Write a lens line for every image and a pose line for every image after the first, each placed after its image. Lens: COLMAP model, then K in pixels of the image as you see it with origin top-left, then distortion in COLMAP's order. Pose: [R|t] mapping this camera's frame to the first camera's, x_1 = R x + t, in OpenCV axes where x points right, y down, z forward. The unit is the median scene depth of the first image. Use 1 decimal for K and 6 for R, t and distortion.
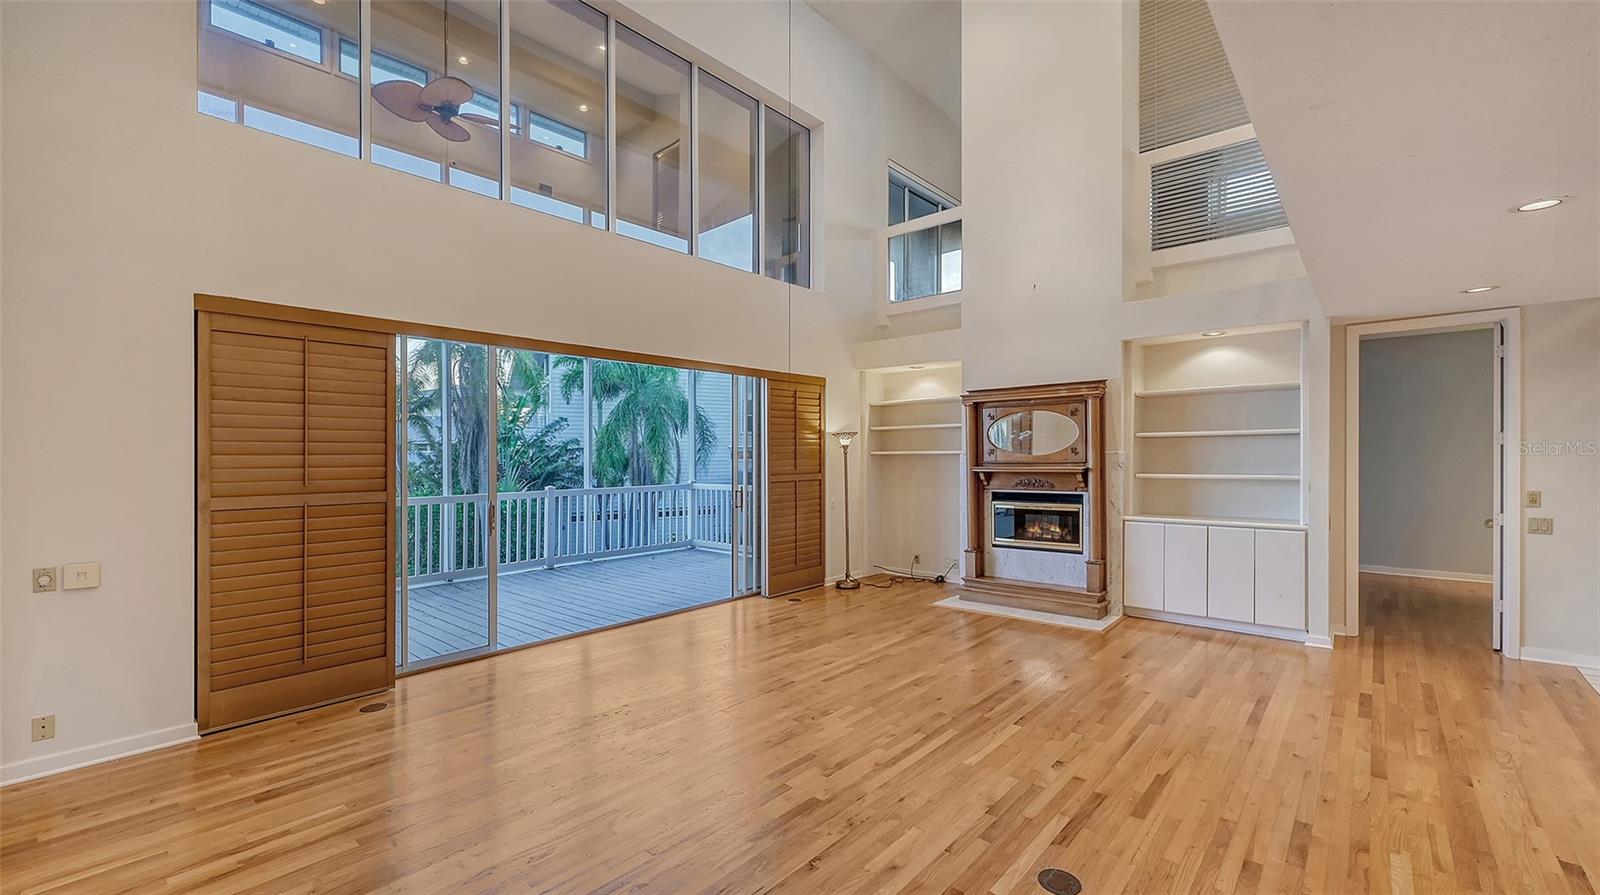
lens RADIAL K [[641.8, 0, 798.1], [0, 641.8, 461.8], [0, 0, 1]] dist [-0.002167, 0.000032]
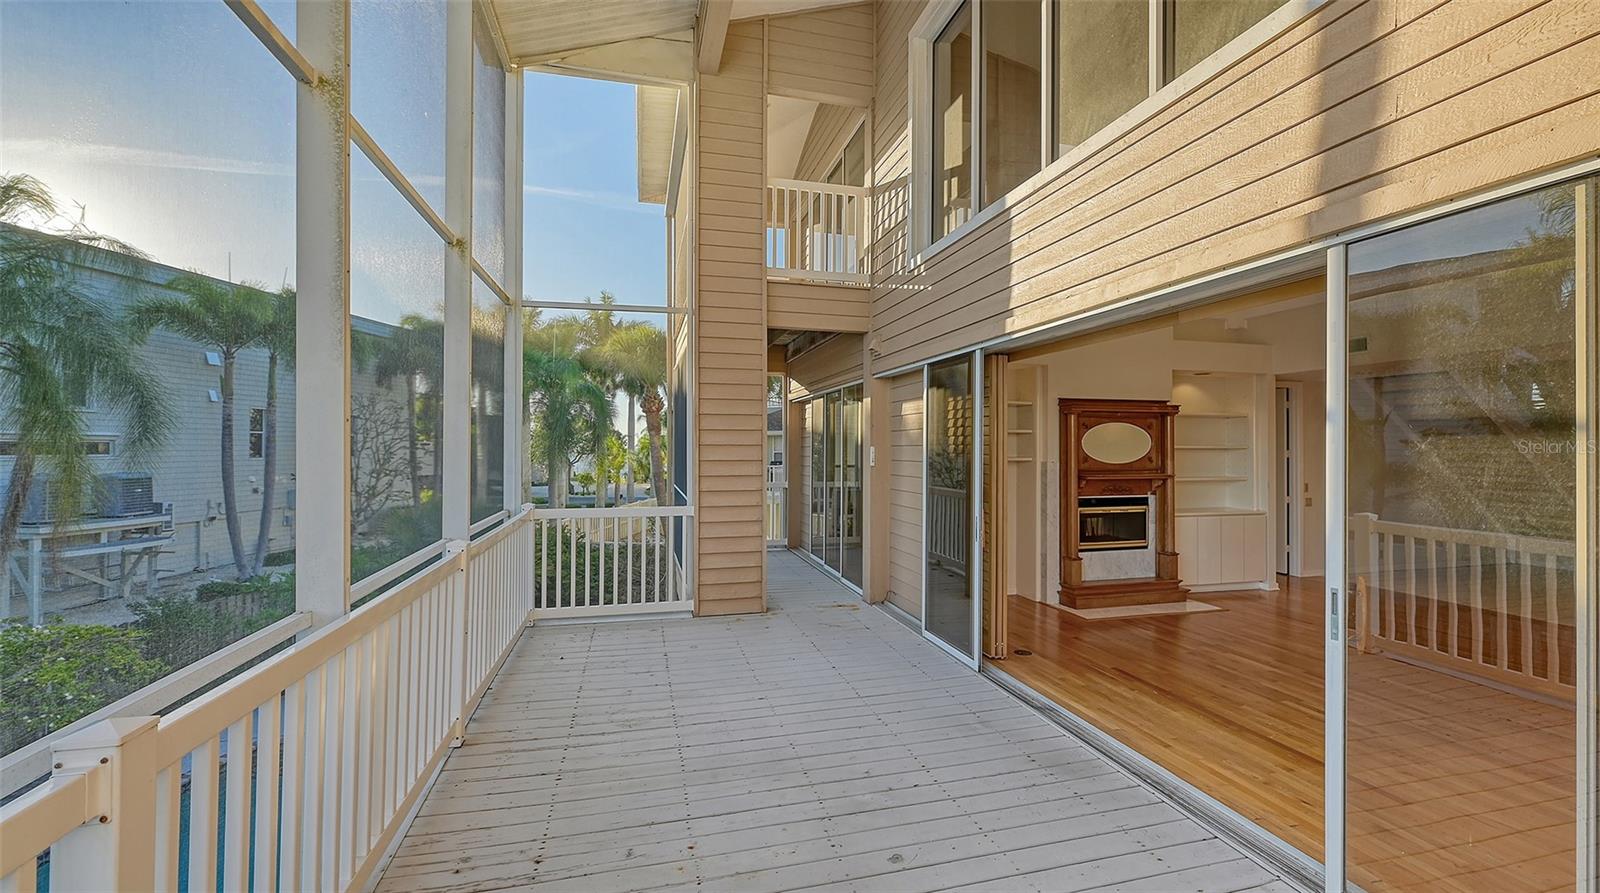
lens RADIAL K [[647.6, 0, 799.3], [0, 647.6, 451.6], [0, 0, 1]] dist [-0.000733, 0.000061]
pose [[0.555385, 0.004912, 0.831579, -0.888574], [-0.000634, 0.999985, -0.005483, -0.024602], [-0.831593, 0.002518, 0.555379, 0.875110]]
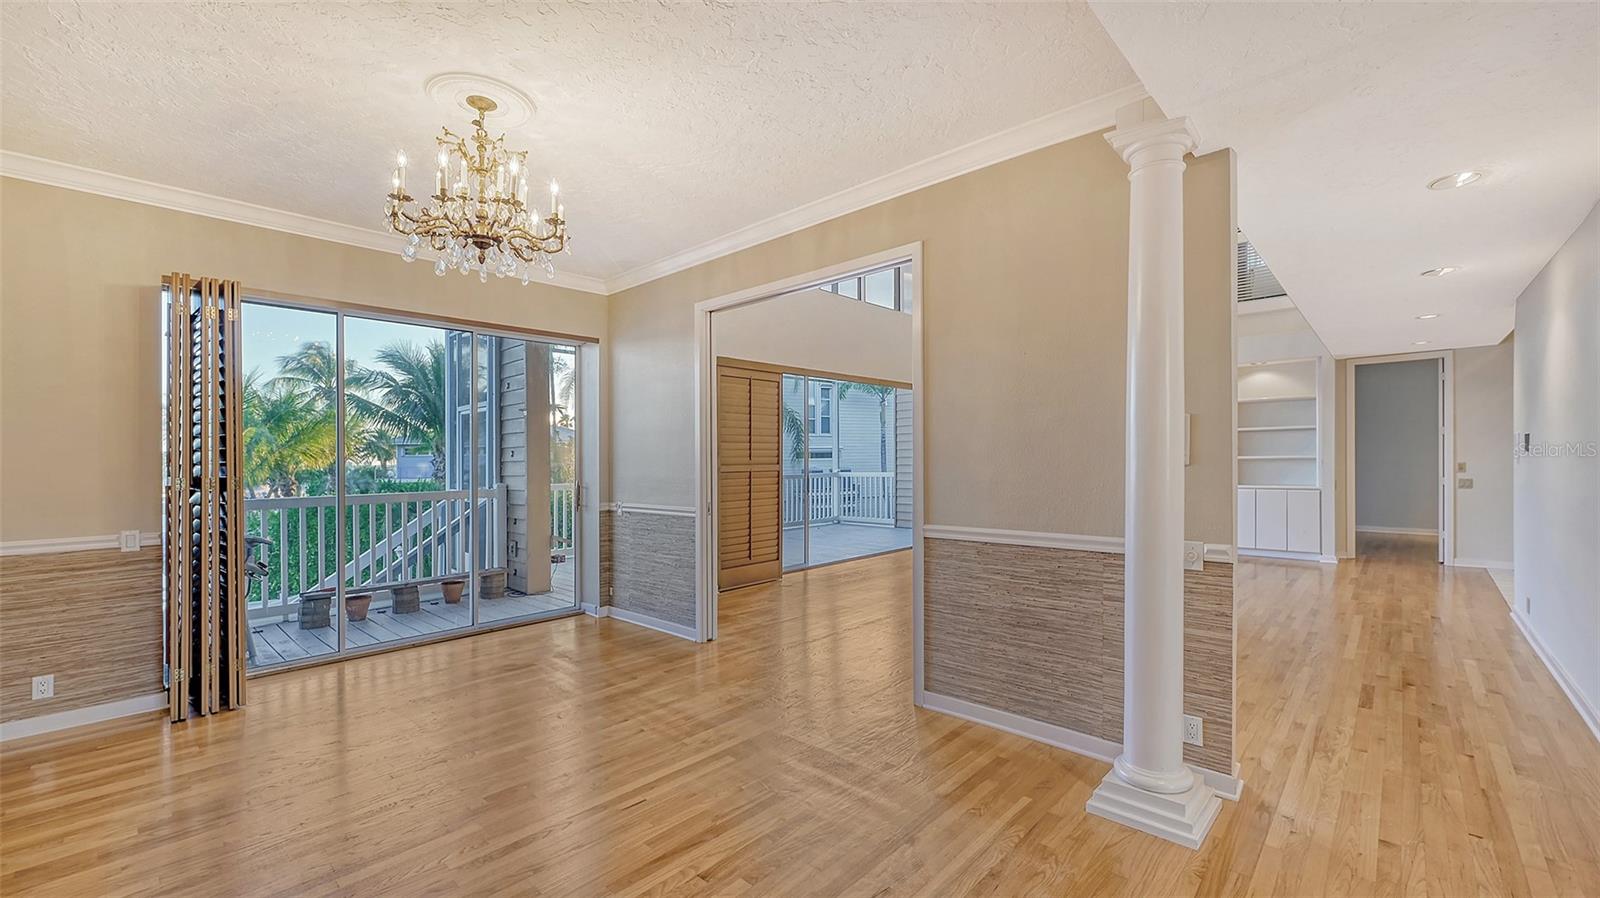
lens RADIAL K [[627.9, 0, 805.3], [0, 627.9, 466.4], [0, 0, 1]] dist [-0.001706, -0.000206]
pose [[0.999843, -0.005278, -0.016922, -0.366039], [0.005317, 0.999983, 0.002249, 0.032121], [0.016910, -0.002339, 0.999854, -0.461964]]
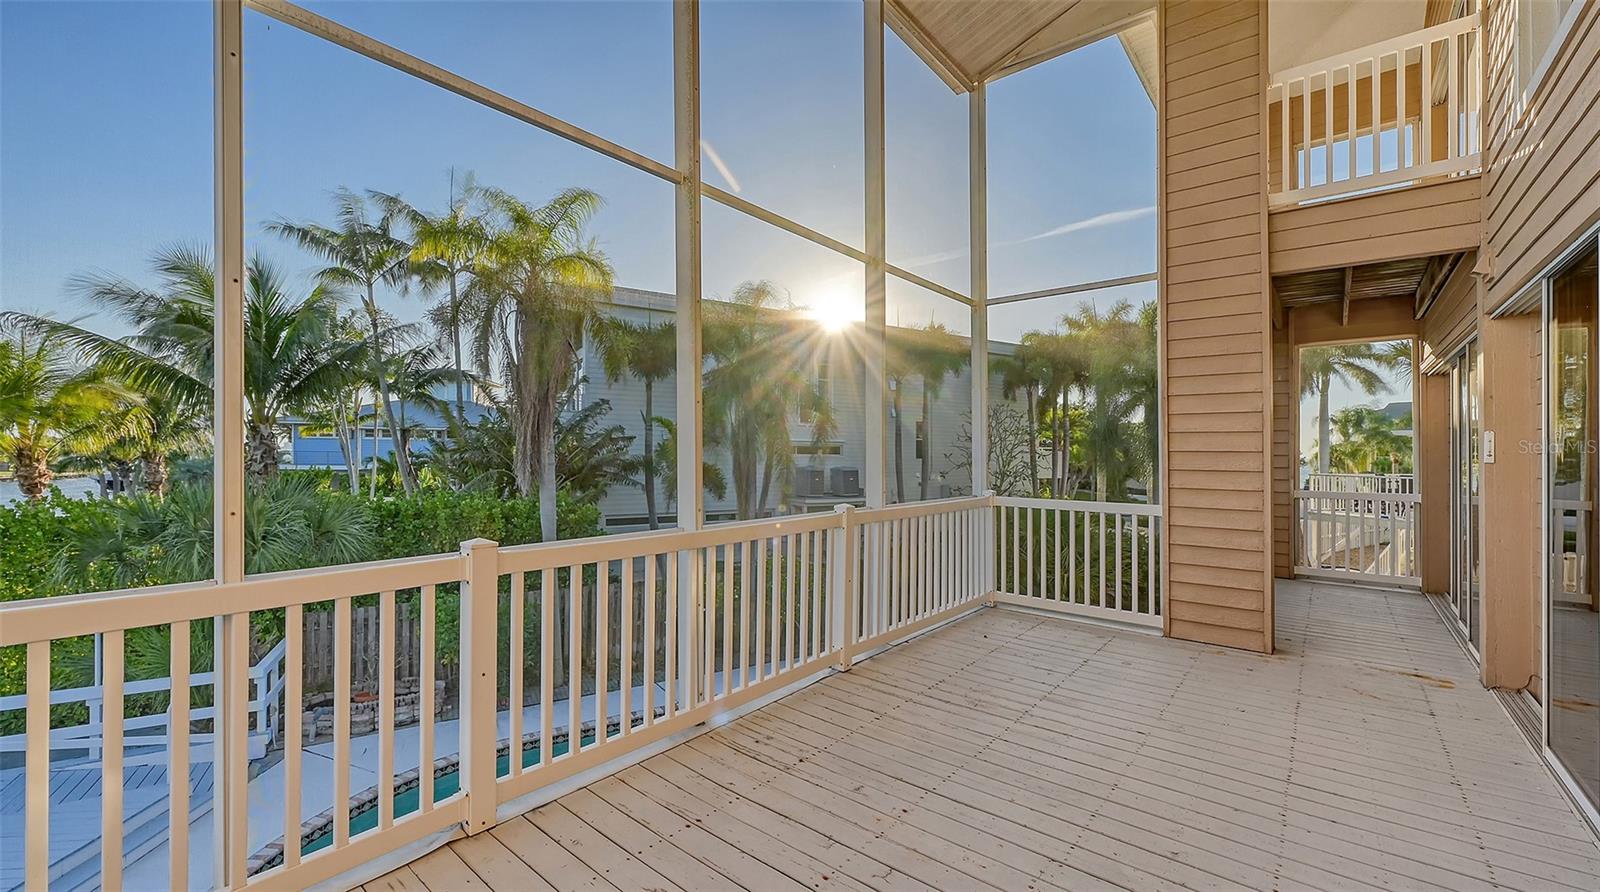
lens RADIAL K [[641.8, 0, 798.1], [0, 641.8, 460.3], [0, 0, 1]] dist [-0.002167, 0.000032]
pose [[0.998993, 0.018397, 0.040920, -0.628706], [-0.018542, 0.999823, 0.003175, 0.005450], [-0.040855, -0.003931, 0.999157, 0.730769]]
